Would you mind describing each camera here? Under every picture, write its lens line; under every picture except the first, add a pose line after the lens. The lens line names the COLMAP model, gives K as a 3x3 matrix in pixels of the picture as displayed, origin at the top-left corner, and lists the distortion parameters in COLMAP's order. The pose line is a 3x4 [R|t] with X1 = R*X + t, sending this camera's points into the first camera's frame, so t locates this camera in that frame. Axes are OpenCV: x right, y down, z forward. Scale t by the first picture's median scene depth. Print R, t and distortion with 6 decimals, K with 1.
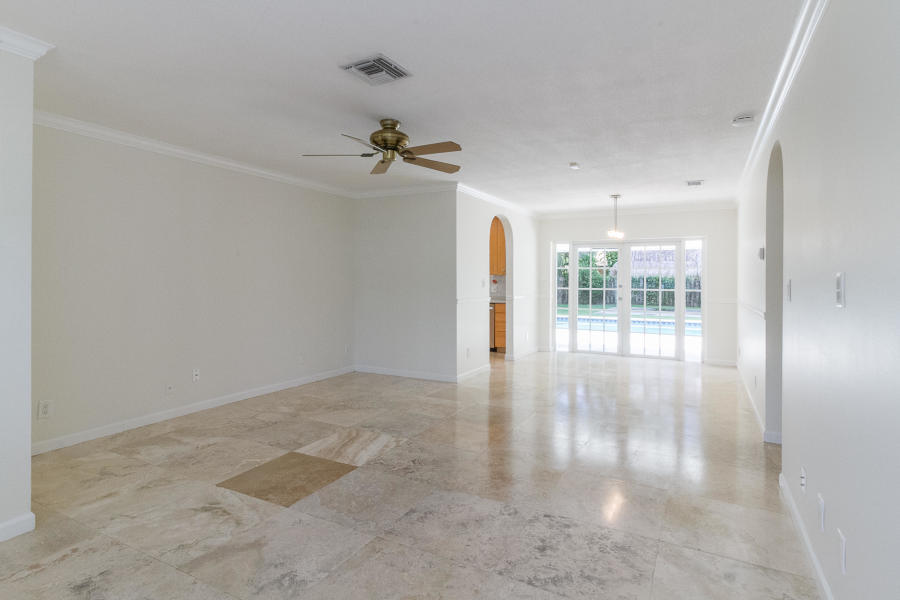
lens RADIAL K [[479.7, 0, 450.7], [0, 479.7, 272.9], [0, 0, 1]] dist [0.002249, -0.000027]
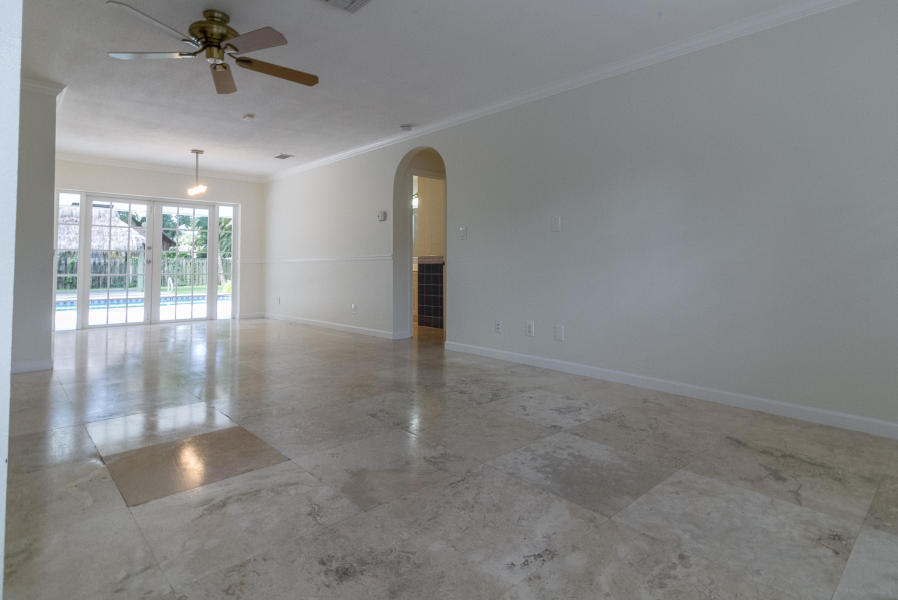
lens RADIAL K [[482.6, 0, 462.0], [0, 482.6, 245.6], [0, 0, 1]] dist [0.001401, 0.000012]
pose [[0.308796, 0.031997, 0.950590, -0.372548], [-0.009369, 0.999488, -0.030600, 0.050220], [-0.951082, 0.000543, 0.308937, 0.162924]]
